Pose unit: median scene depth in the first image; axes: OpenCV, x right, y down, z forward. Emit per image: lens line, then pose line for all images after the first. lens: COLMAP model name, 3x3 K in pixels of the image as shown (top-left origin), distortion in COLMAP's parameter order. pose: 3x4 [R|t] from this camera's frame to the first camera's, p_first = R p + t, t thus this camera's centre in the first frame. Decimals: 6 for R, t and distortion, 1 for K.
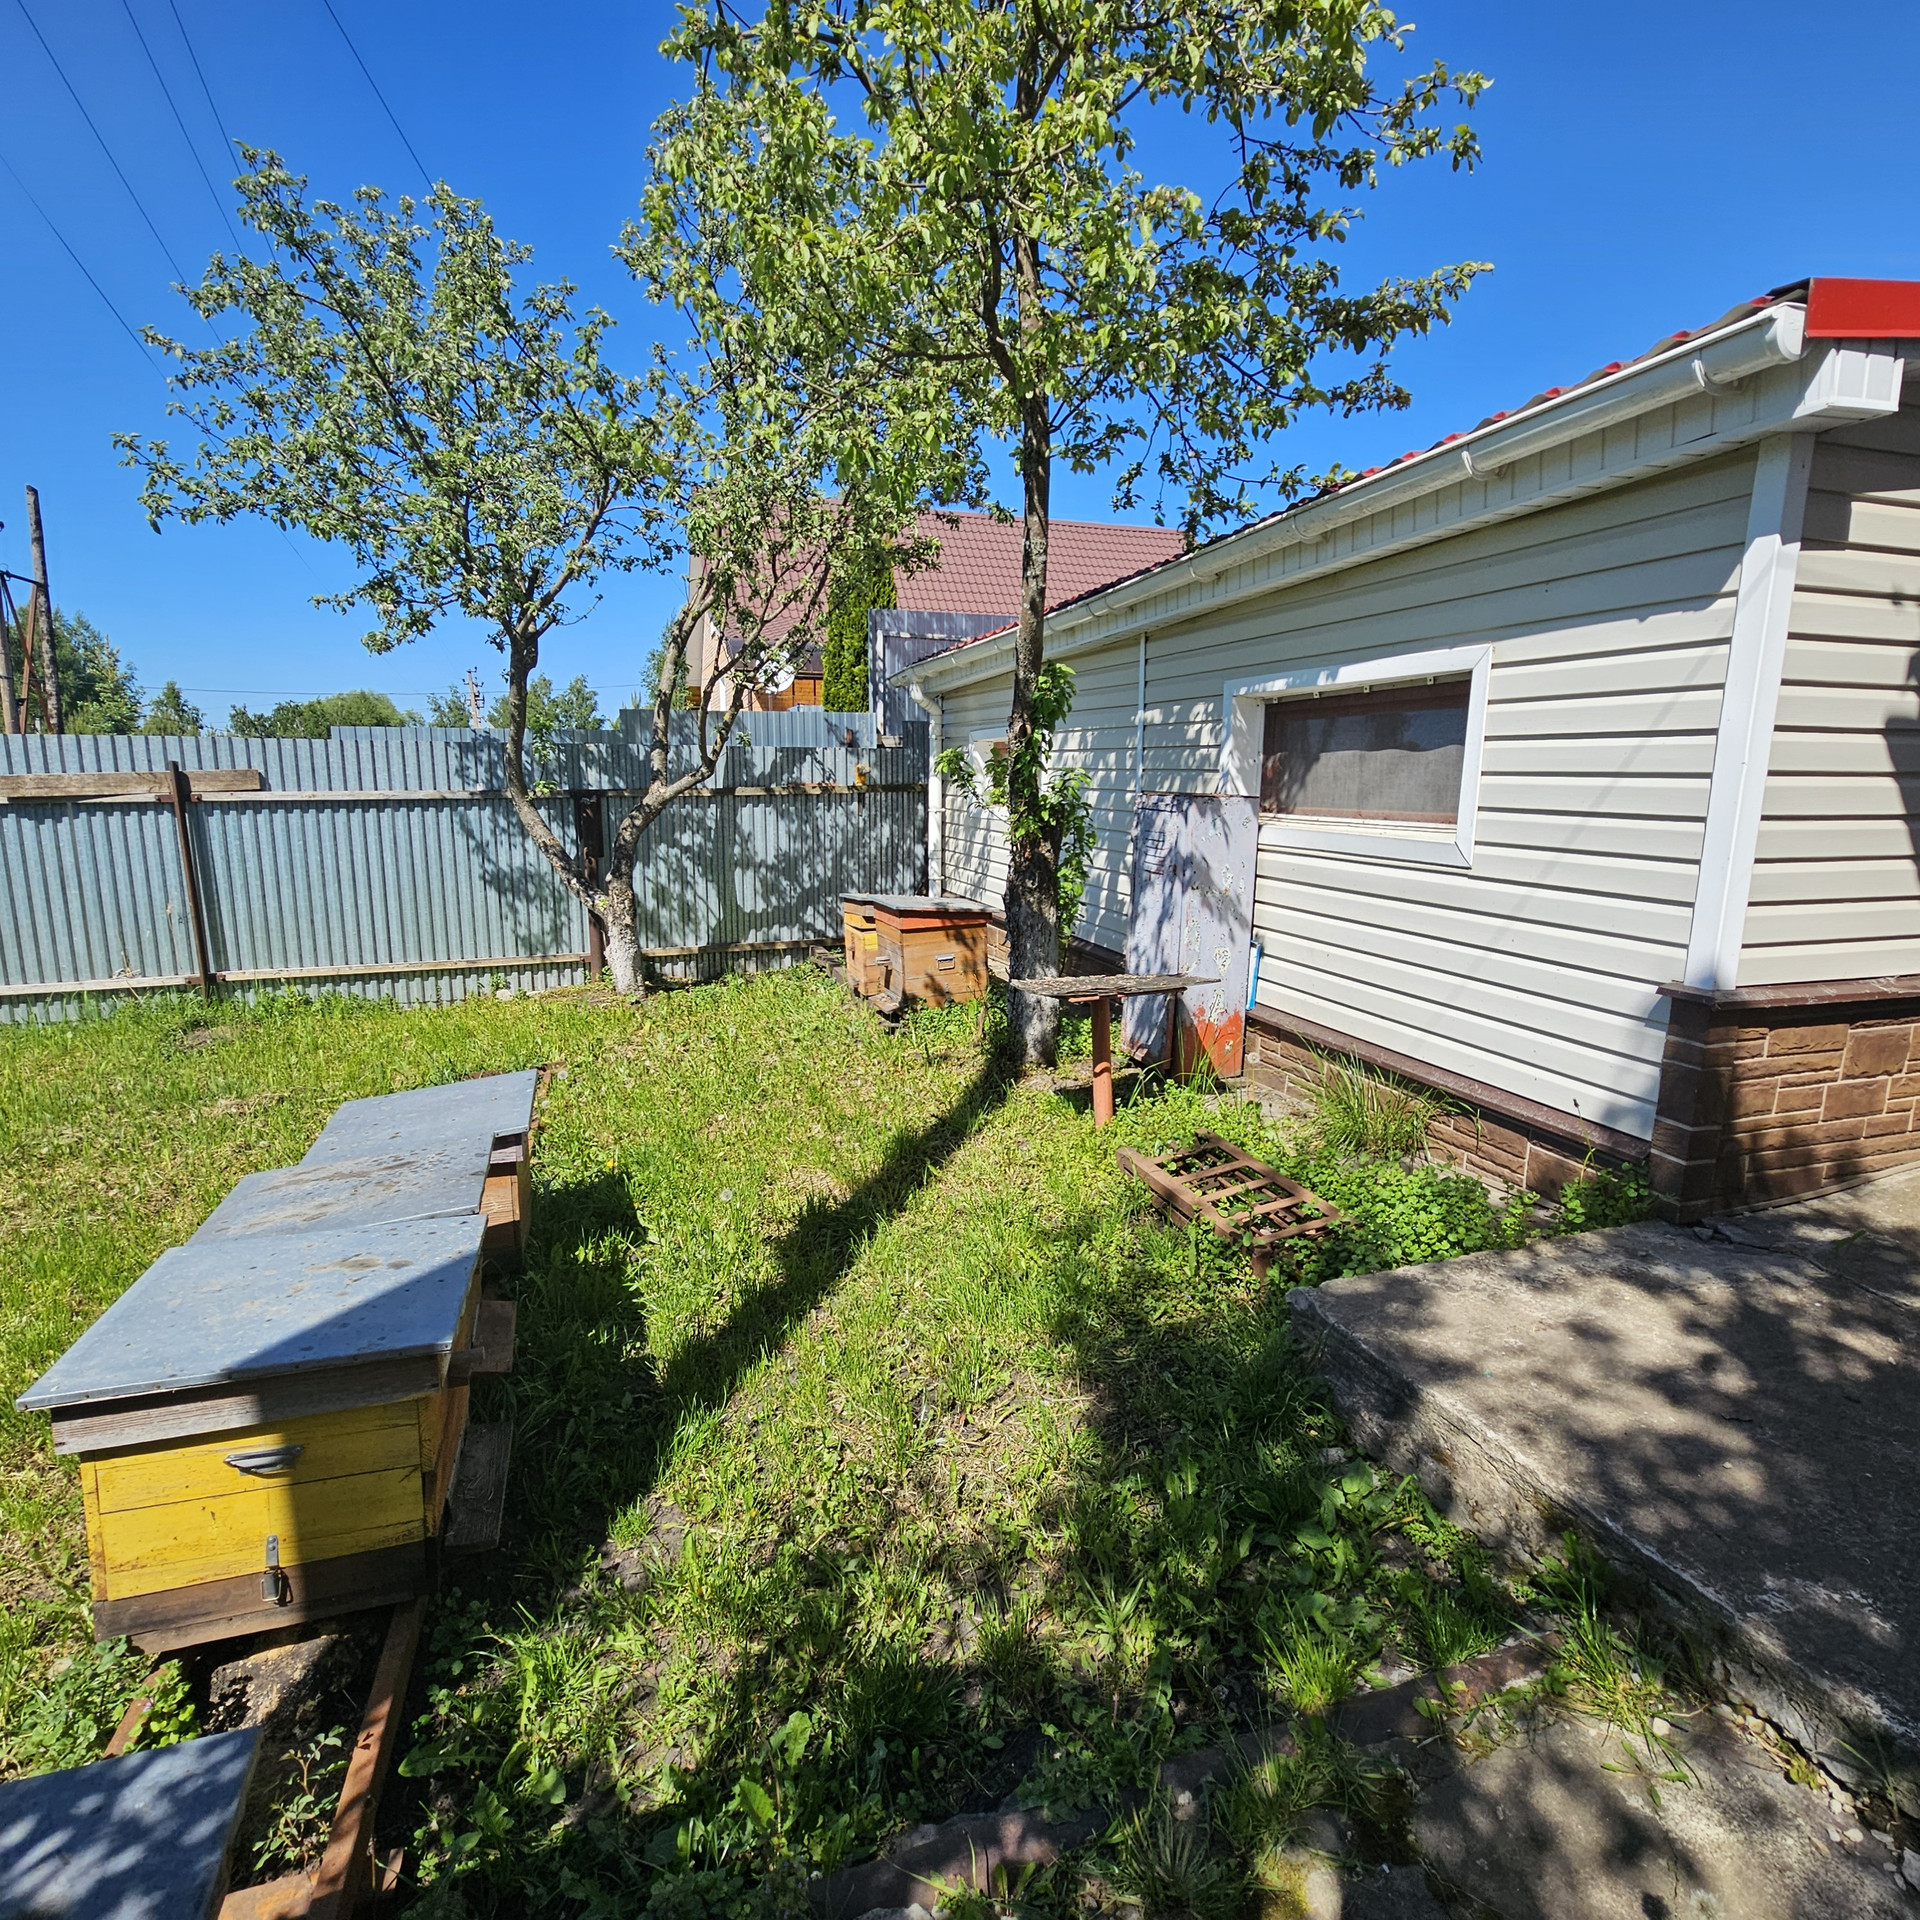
lens RADIAL K [[1048.8, 0, 957.9], [0, 1048.8, 962.8], [0, 0, 1]] dist [0.000431, -0.000067]
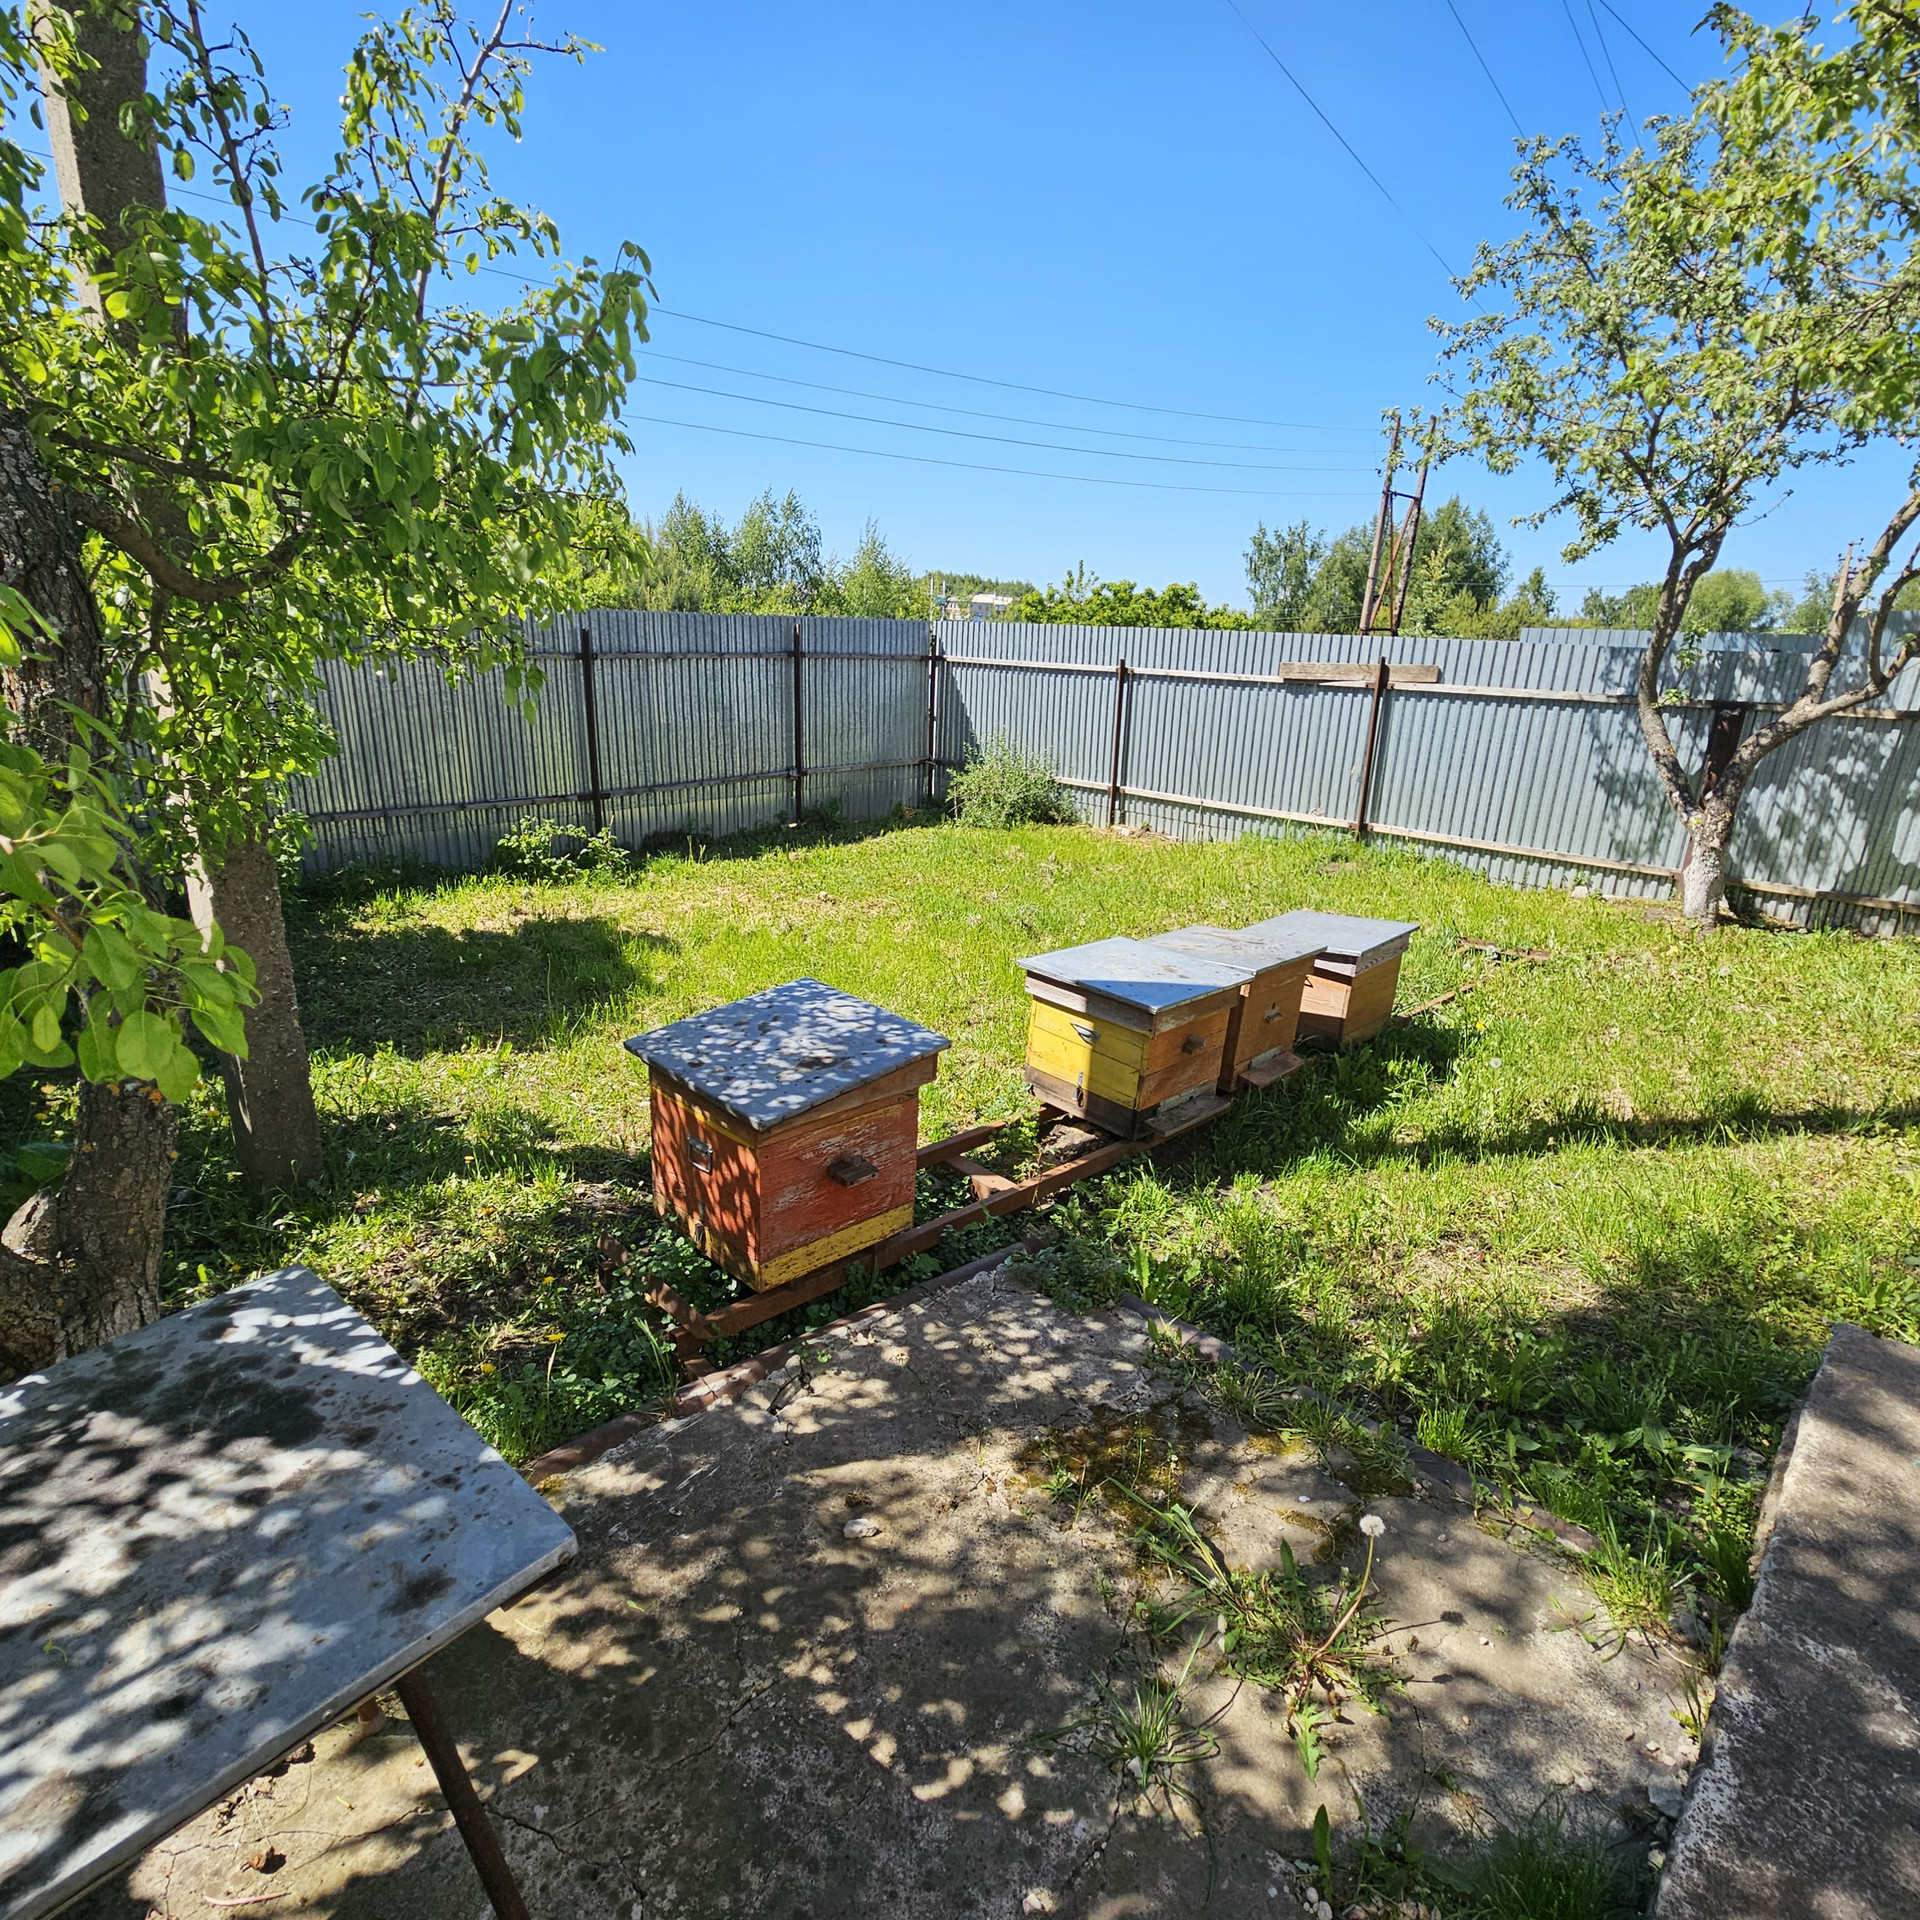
lens RADIAL K [[1048.8, 0, 961.5], [0, 1048.8, 962.5], [0, 0, 1]] dist [0.000431, -0.000067]
pose [[0.435220, 0.284529, -0.854182, 0.225990], [-0.192473, 0.956220, 0.220449, -0.014289], [0.879510, 0.068463, 0.470930, -0.043837]]
